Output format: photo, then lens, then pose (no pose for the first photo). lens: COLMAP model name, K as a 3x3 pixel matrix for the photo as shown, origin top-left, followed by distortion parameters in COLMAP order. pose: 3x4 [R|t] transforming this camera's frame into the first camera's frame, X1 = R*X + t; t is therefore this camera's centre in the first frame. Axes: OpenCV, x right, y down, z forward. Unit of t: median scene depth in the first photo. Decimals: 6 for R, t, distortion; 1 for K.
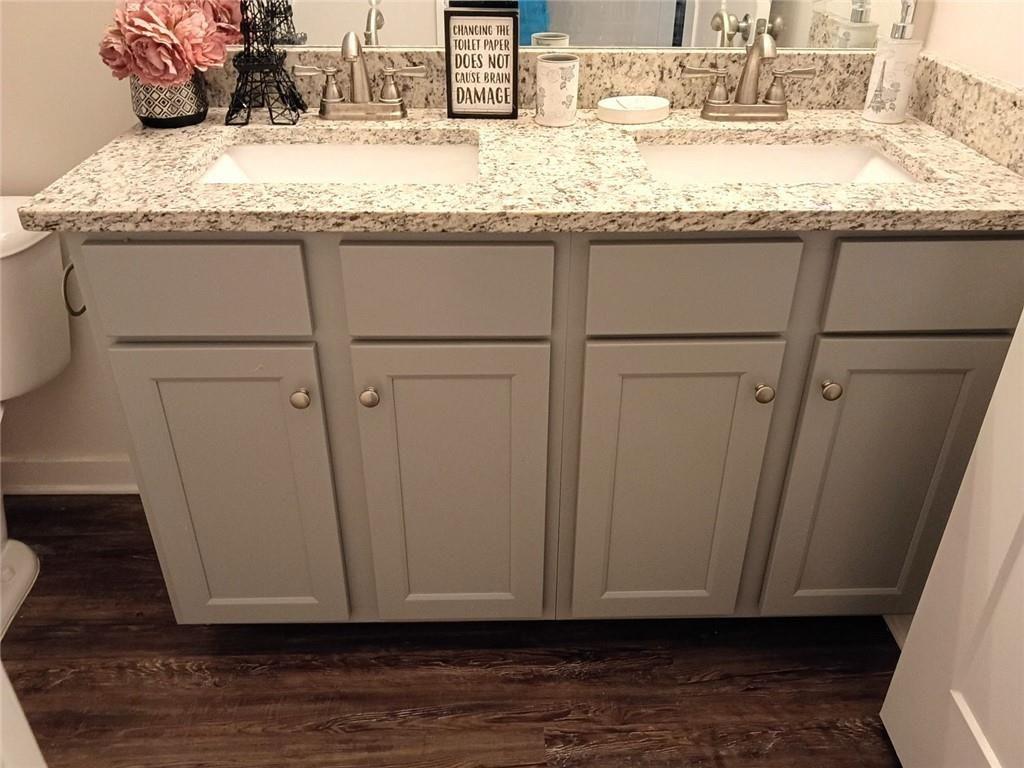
lens RADIAL K [[840.4, 0, 520.2], [0, 840.4, 380.8], [0, 0, 1]] dist [0.047545, -0.093177]
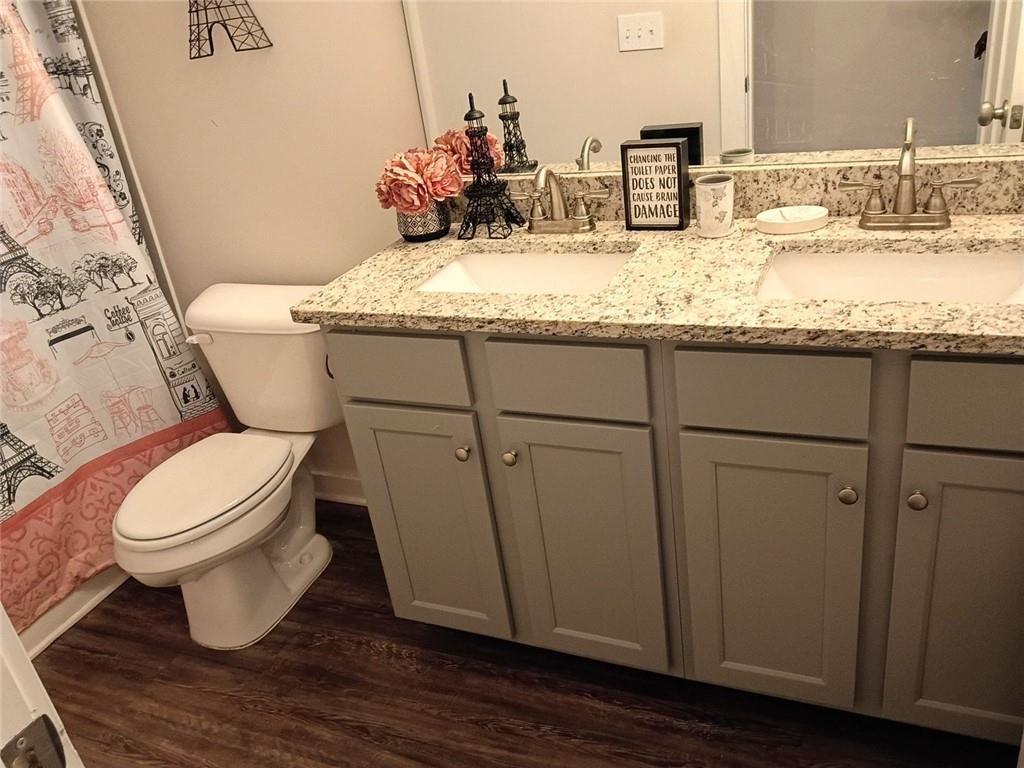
lens RADIAL K [[840.4, 0, 520.2], [0, 840.4, 380.8], [0, 0, 1]] dist [0.047545, -0.093177]
pose [[0.900587, 0.066925, -0.429492, 0.332747], [-0.092863, 0.994887, -0.039696, -0.043272], [0.424639, 0.075634, 0.902198, -0.128166]]
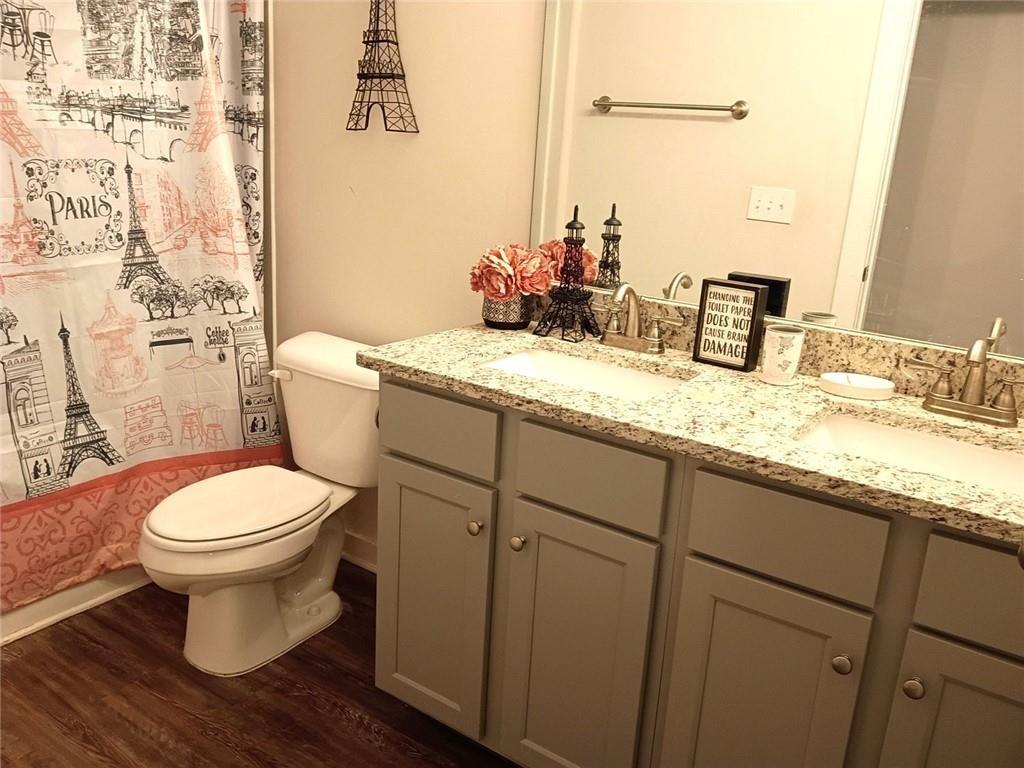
lens RADIAL K [[840.4, 0, 520.2], [0, 840.4, 380.8], [0, 0, 1]] dist [0.047545, -0.093177]
pose [[0.807513, 0.200410, -0.554759, 0.427108], [-0.349500, 0.920198, -0.176309, 0.014601], [0.475154, 0.336261, 0.813116, -0.093864]]
